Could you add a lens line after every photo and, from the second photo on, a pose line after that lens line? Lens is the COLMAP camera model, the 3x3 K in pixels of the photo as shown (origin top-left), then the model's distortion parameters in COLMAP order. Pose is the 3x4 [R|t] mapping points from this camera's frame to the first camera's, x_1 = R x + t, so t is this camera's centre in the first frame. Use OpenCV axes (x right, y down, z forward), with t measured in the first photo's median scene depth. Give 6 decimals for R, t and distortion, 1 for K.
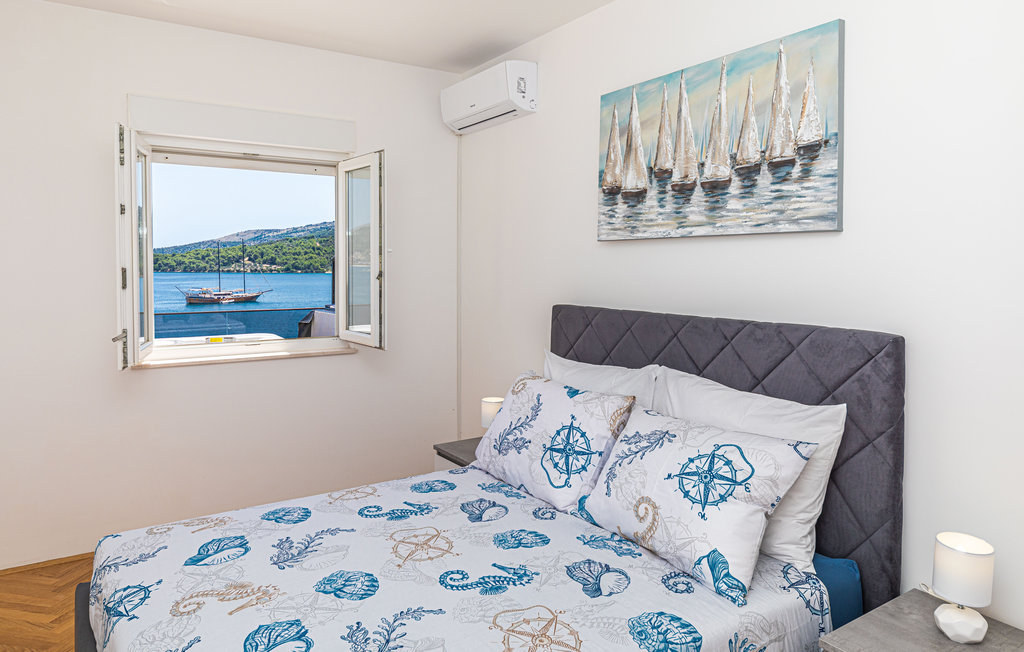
lens RADIAL K [[676.3, 0, 491.4], [0, 676.3, 289.9], [0, 0, 1]] dist [0.005826, -0.007933]
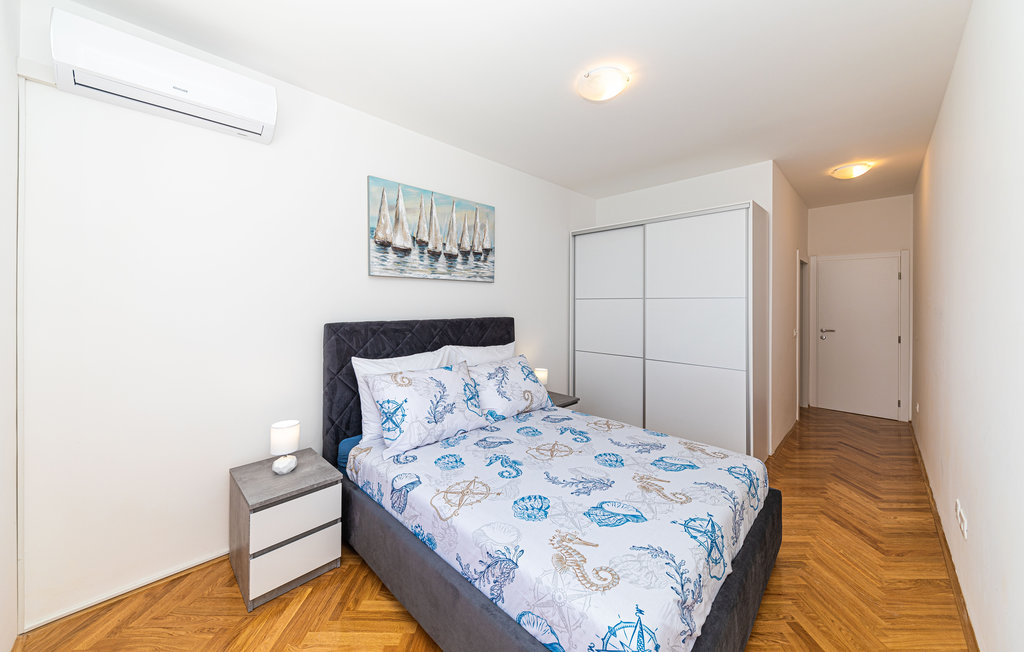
lens RADIAL K [[377.3, 0, 510.8], [0, 377.3, 306.4], [0, 0, 1]] dist [0.013096, -0.000529]
pose [[-0.246298, -0.011399, 0.969127, -0.859004], [0.034349, 0.999200, 0.020482, -0.015394], [-0.968585, 0.038333, -0.245709, 1.121546]]
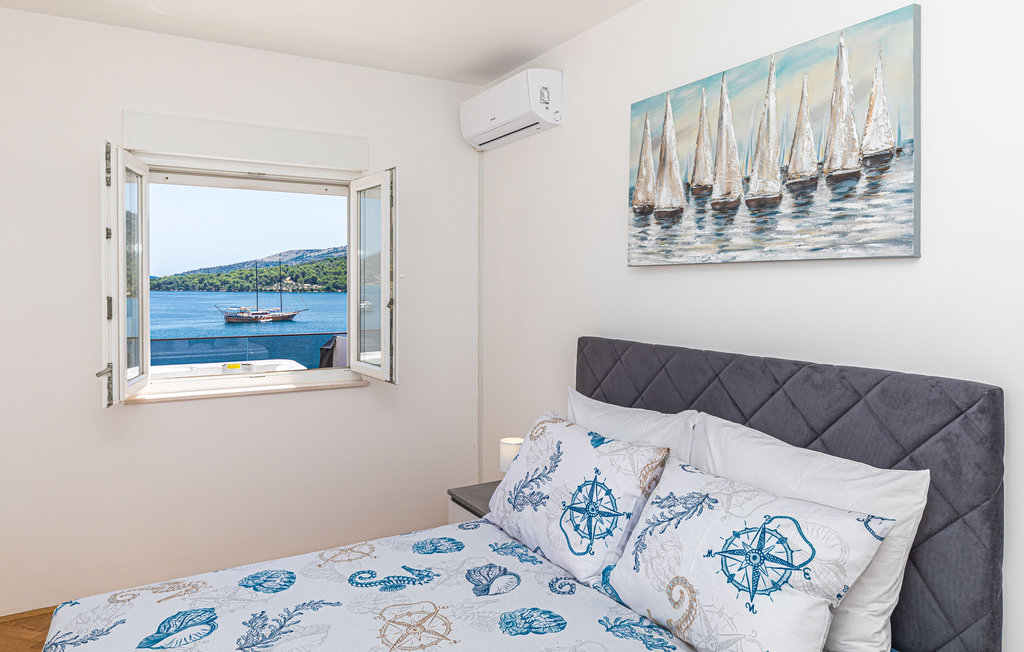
lens RADIAL K [[676.3, 0, 495.5], [0, 676.3, 297.7], [0, 0, 1]] dist [0.005826, -0.007933]
pose [[0.998693, 0.000842, -0.051101, 0.035023], [-0.001716, 0.999853, -0.017066, -0.019126], [0.051079, 0.017132, 0.998548, 0.124769]]
